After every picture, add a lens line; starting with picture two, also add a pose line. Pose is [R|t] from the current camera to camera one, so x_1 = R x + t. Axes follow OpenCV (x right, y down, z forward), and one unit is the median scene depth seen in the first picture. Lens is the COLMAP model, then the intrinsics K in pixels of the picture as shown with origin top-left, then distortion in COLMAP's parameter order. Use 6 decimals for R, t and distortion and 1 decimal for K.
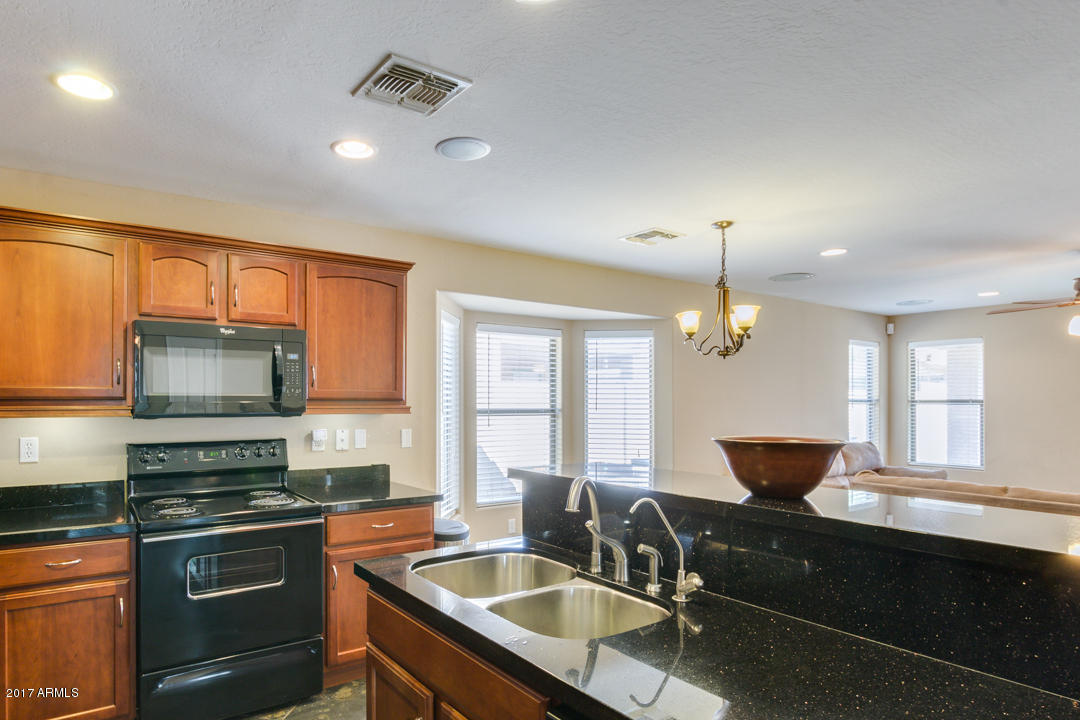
lens RADIAL K [[607.2, 0, 460.5], [0, 607.2, 396.6], [0, 0, 1]] dist [-0.015926, 0.000873]
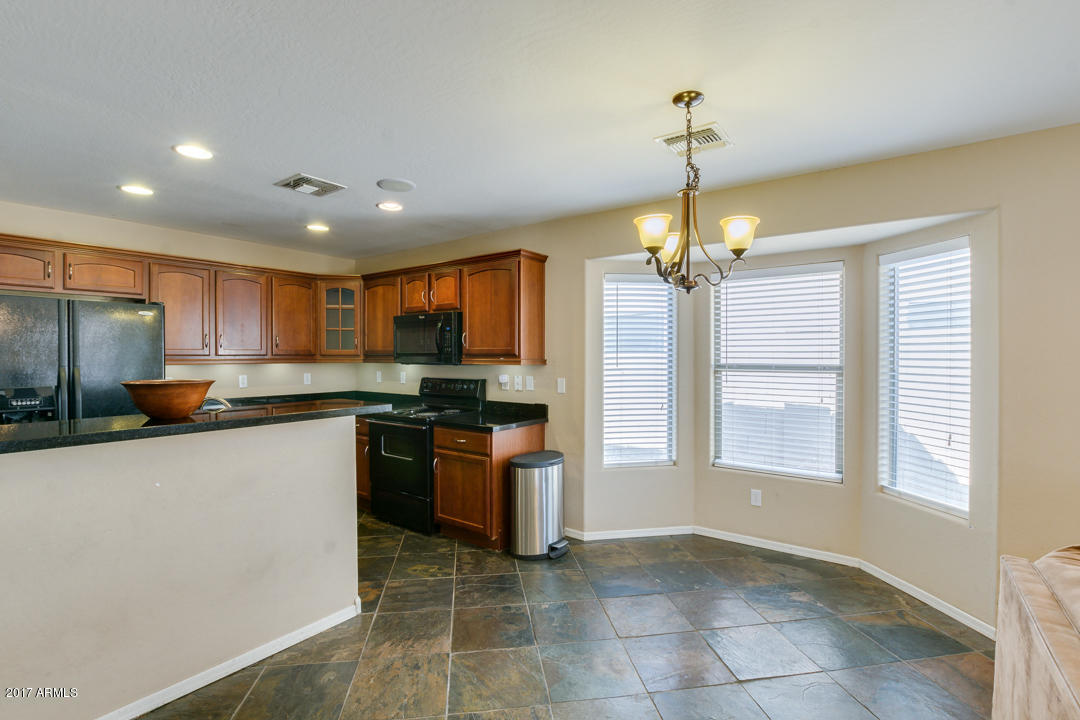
lens RADIAL K [[498.0, 0, 540.0], [0, 498.0, 360.0], [0, 0, 1]] dist [-0.027184, 0.000174]
pose [[0.356655, 0.005974, -0.934217, 0.900959], [0.007618, 0.999928, 0.009303, 0.007051], [0.934205, -0.010435, 0.356584, 0.637633]]
